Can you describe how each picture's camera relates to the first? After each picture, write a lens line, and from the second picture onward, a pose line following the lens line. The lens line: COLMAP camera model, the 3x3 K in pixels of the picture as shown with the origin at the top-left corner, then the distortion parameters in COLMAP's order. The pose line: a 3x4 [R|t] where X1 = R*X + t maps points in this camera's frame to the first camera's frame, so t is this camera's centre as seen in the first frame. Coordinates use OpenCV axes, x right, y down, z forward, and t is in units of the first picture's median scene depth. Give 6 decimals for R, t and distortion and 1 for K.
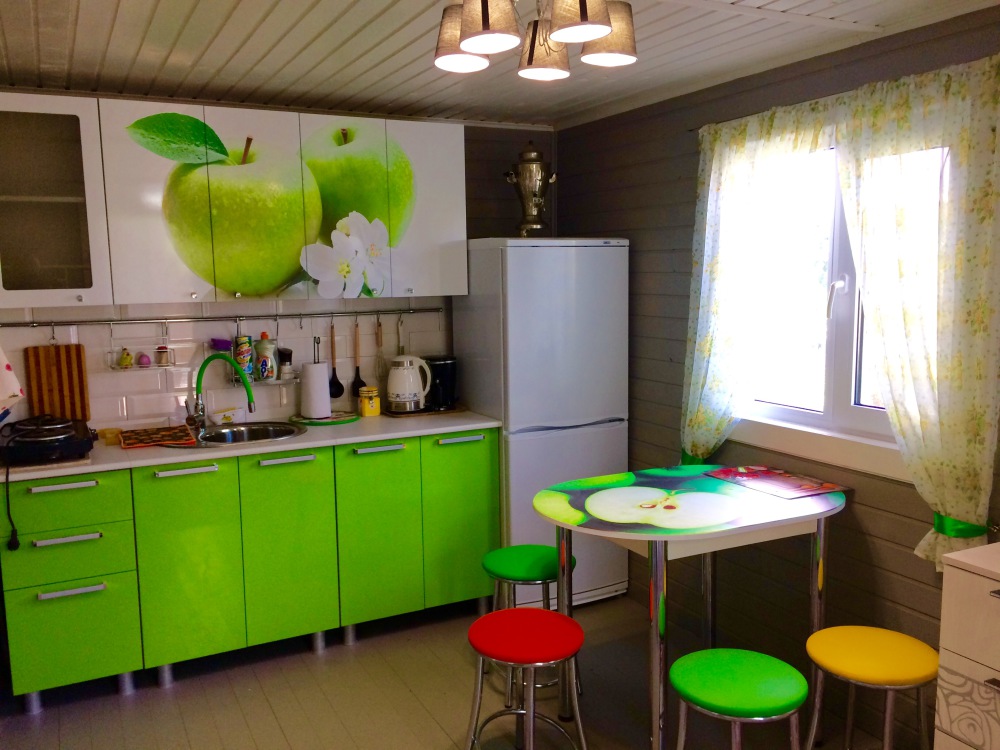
lens RADIAL K [[864.5, 0, 490.1], [0, 864.5, 371.0], [0, 0, 1]] dist [0.077237, -0.115338]
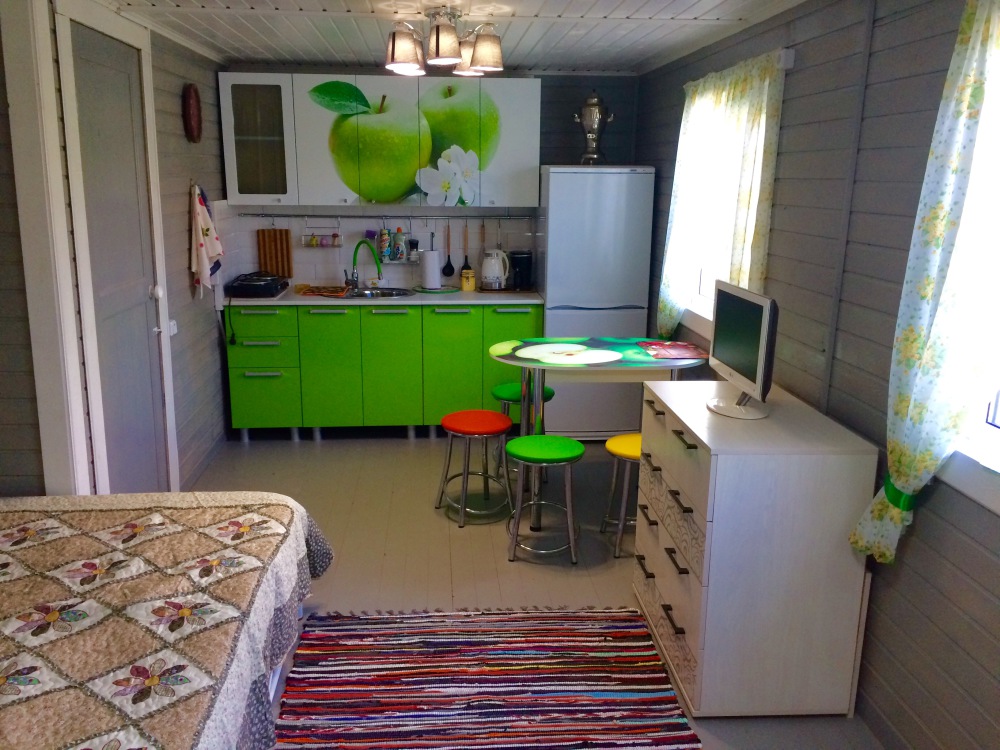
lens RADIAL K [[864.5, 0, 490.1], [0, 864.5, 371.0], [0, 0, 1]] dist [0.077237, -0.115338]
pose [[0.921544, 0.108562, -0.372788, 0.481419], [-0.067689, 0.990333, 0.121072, 0.008722], [0.382329, -0.086340, 0.919984, -0.337101]]
